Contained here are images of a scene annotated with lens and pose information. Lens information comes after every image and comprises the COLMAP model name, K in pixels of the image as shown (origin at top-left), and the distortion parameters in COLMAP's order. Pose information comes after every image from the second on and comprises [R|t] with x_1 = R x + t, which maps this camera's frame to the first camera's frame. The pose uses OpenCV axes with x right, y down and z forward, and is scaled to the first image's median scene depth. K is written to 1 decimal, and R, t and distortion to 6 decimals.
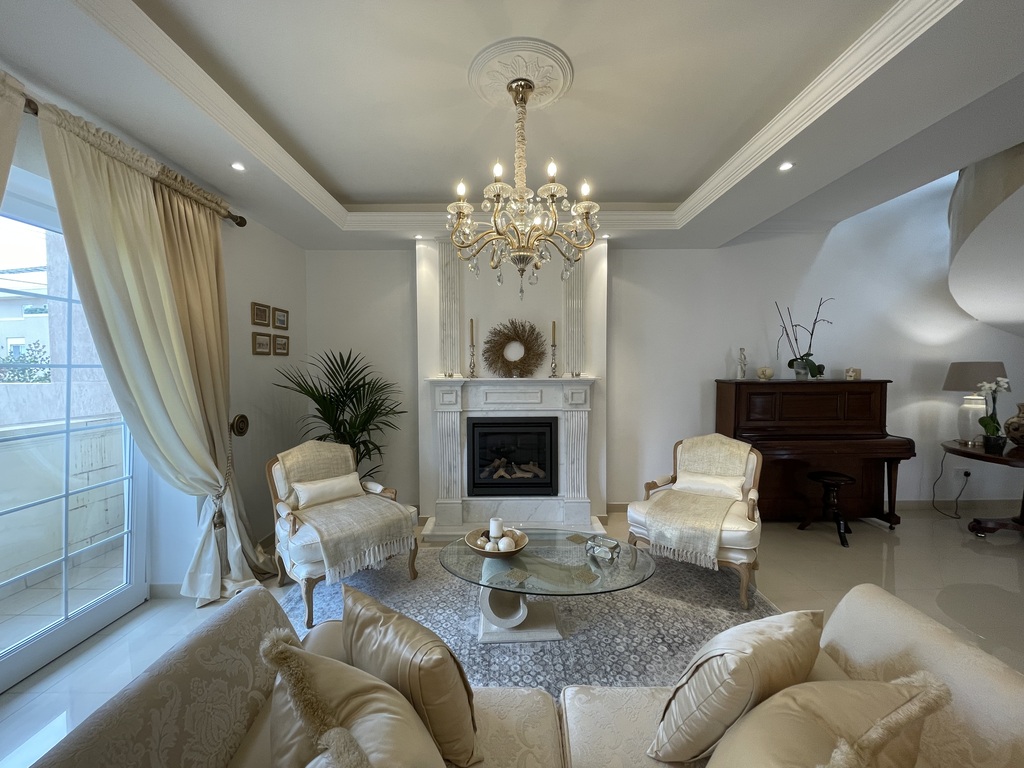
lens RADIAL K [[415.2, 0, 509.7], [0, 415.2, 383.5], [0, 0, 1]] dist [-0.002139, -0.000267]
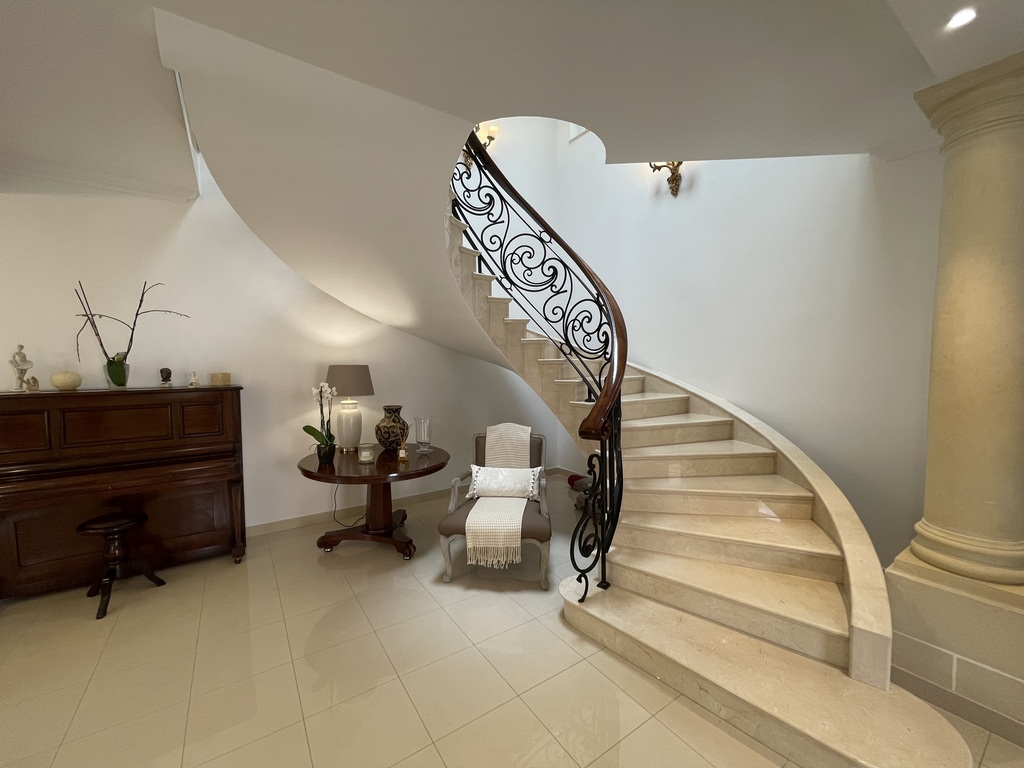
lens RADIAL K [[415.2, 0, 509.7], [0, 415.2, 383.5], [0, 0, 1]] dist [-0.002139, -0.000267]
pose [[0.829125, -0.024021, 0.558548, 0.880575], [0.012915, 0.999633, 0.023820, -0.028180], [-0.558915, -0.012536, 0.829130, -0.015556]]
